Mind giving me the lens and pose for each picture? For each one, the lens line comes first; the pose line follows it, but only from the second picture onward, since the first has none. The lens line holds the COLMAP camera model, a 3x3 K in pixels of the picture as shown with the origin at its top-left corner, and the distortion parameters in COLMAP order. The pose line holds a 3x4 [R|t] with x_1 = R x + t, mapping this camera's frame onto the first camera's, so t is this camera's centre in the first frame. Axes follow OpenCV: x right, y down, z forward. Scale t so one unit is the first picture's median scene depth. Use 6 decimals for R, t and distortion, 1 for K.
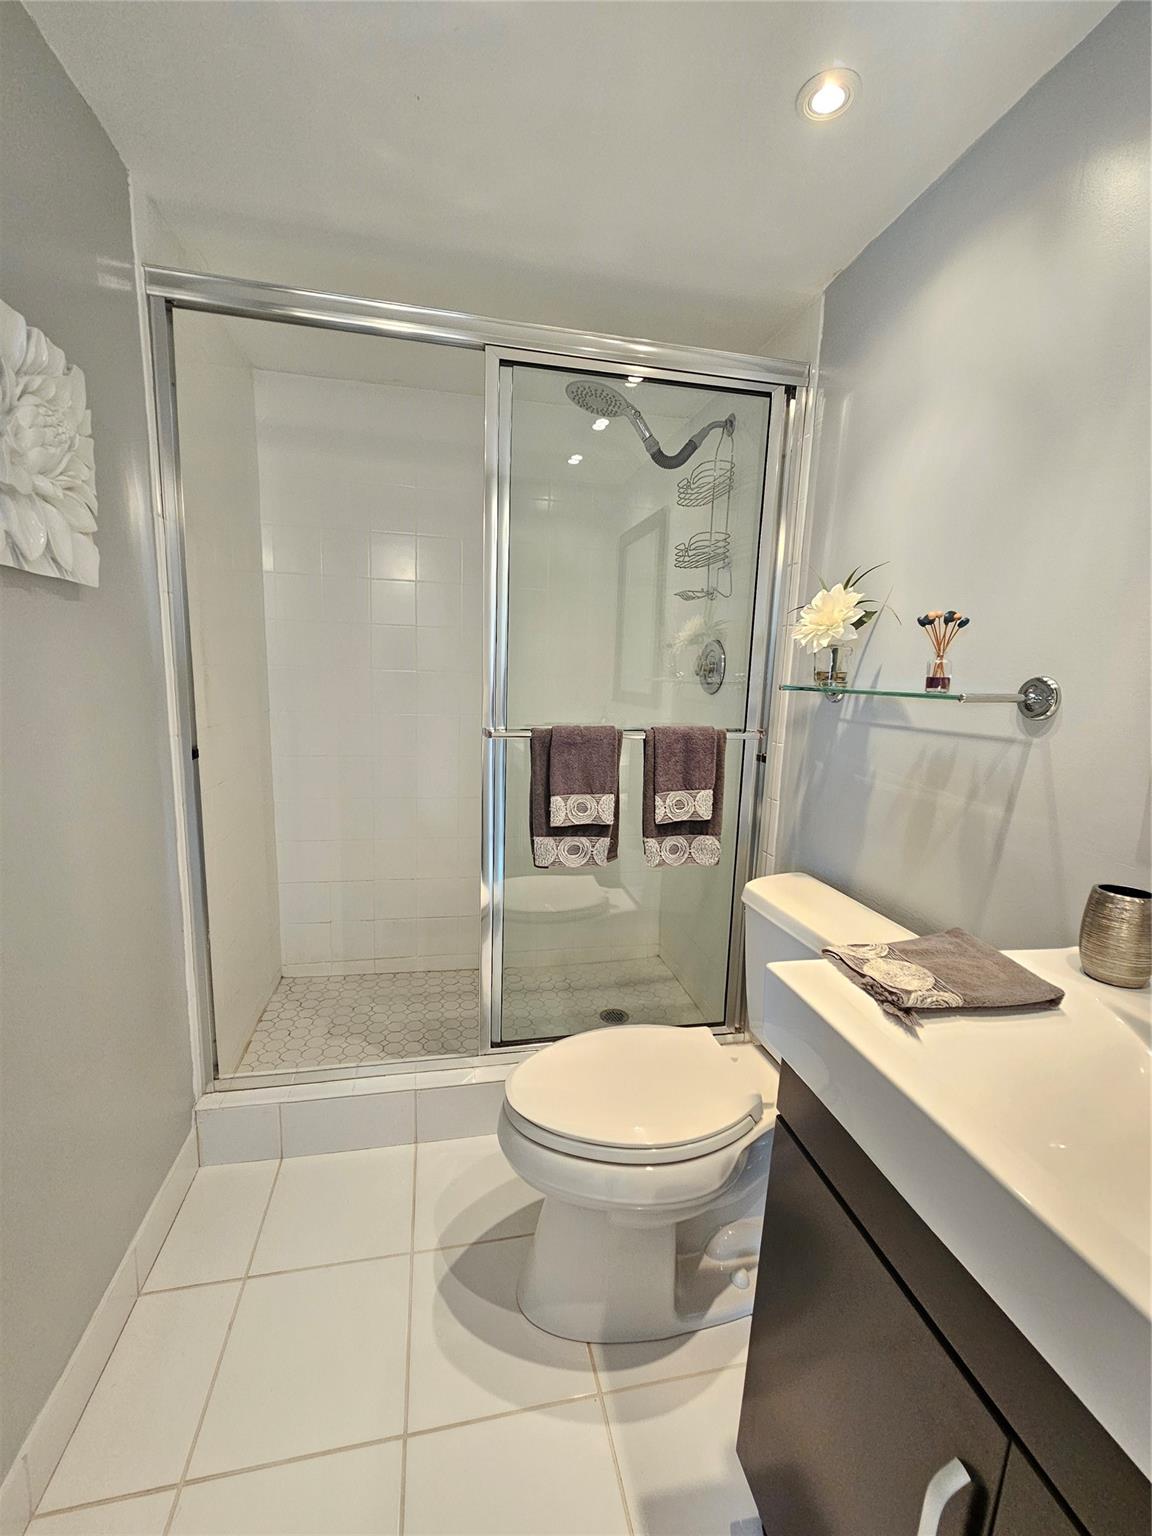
lens RADIAL K [[627.0, 0, 562.5], [0, 627.0, 766.7], [0, 0, 1]] dist [0.003217, -0.001771]
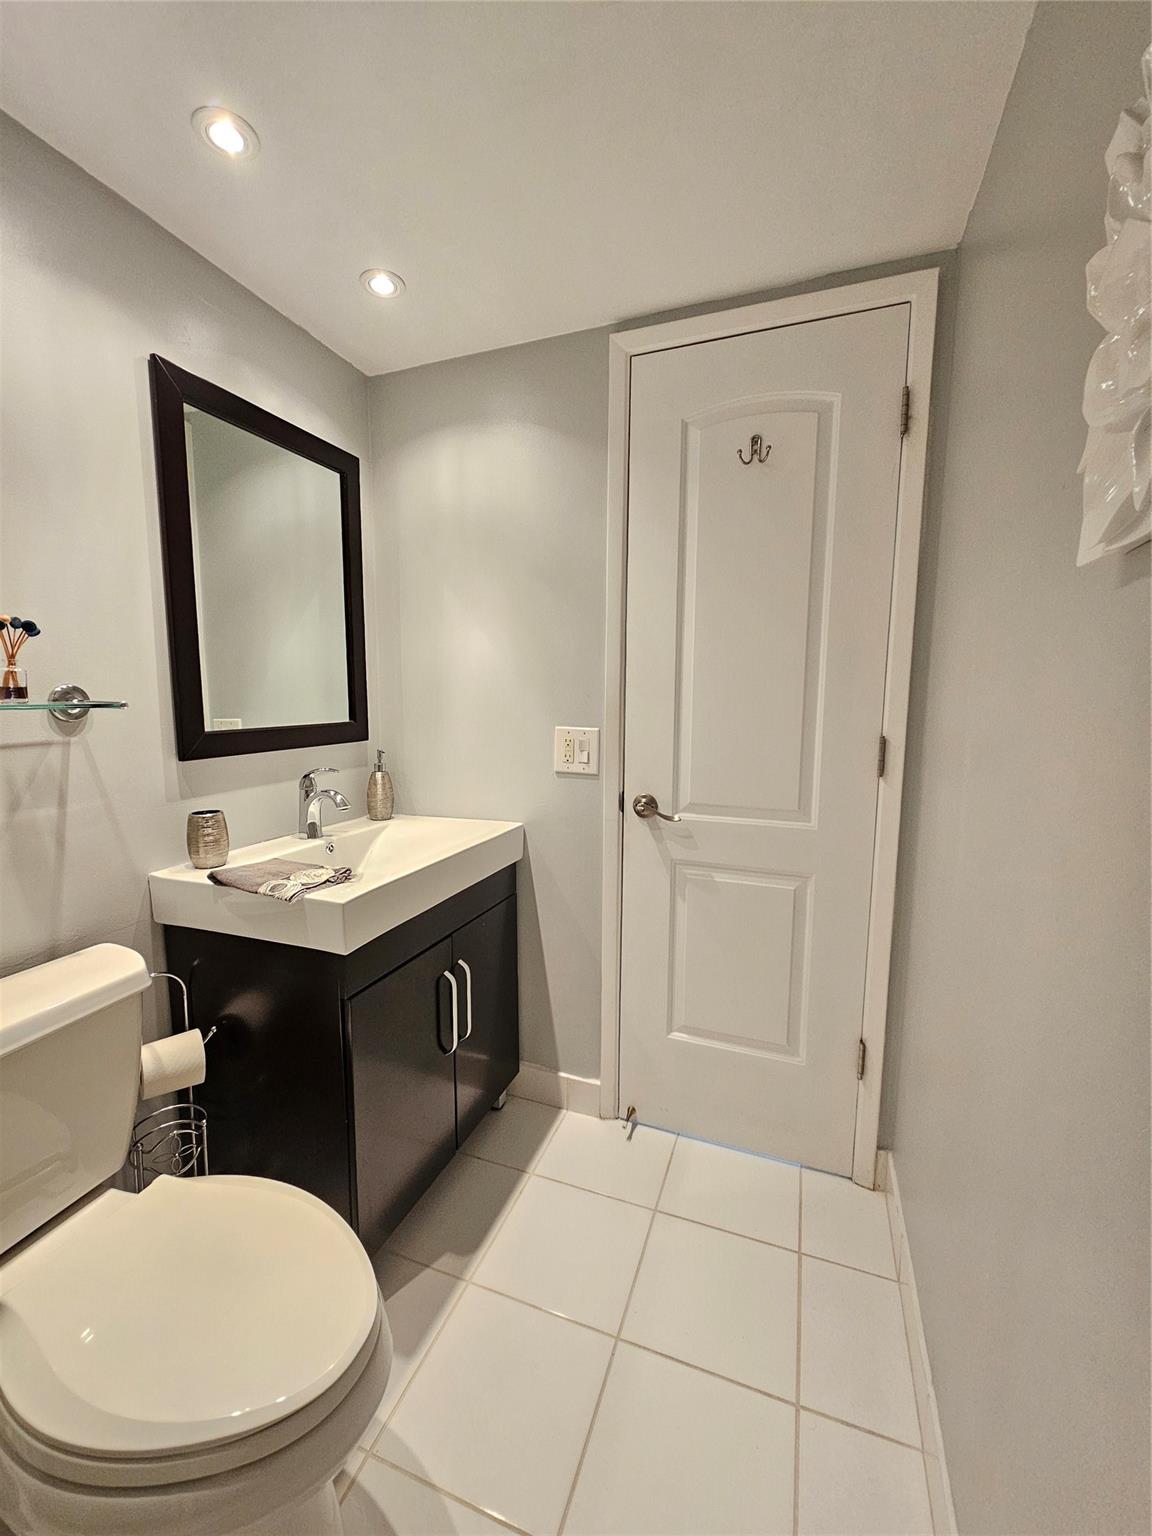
lens RADIAL K [[627.0, 0, 576.5], [0, 627.0, 771.1], [0, 0, 1]] dist [0.003217, -0.001771]
pose [[-0.844249, -0.090701, 0.528220, -0.489484], [0.059300, 0.963716, 0.260258, -0.172894], [-0.532660, 0.251046, -0.808238, 1.079326]]
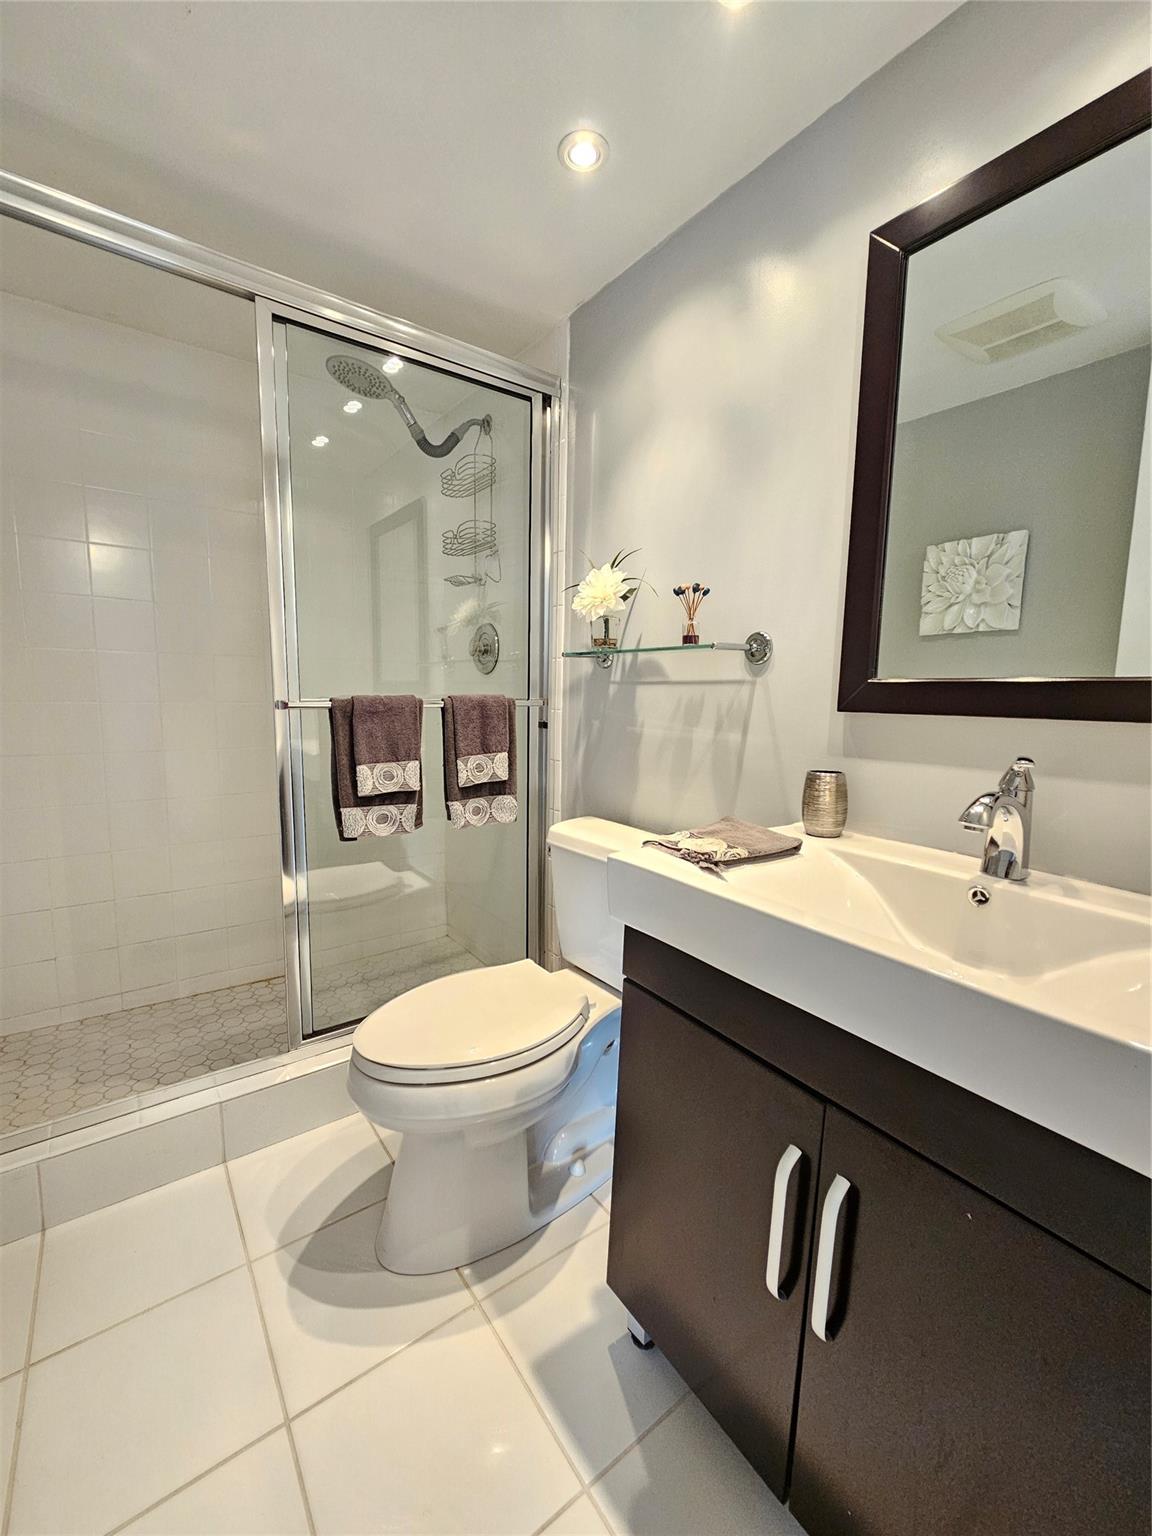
lens RADIAL K [[627.0, 0, 565.6], [0, 627.0, 765.3], [0, 0, 1]] dist [0.003217, -0.001771]
pose [[0.912640, -0.068568, 0.402972, -0.133901], [0.074731, 0.997204, 0.000431, 0.081547], [-0.401875, 0.029721, 0.915212, -0.046099]]
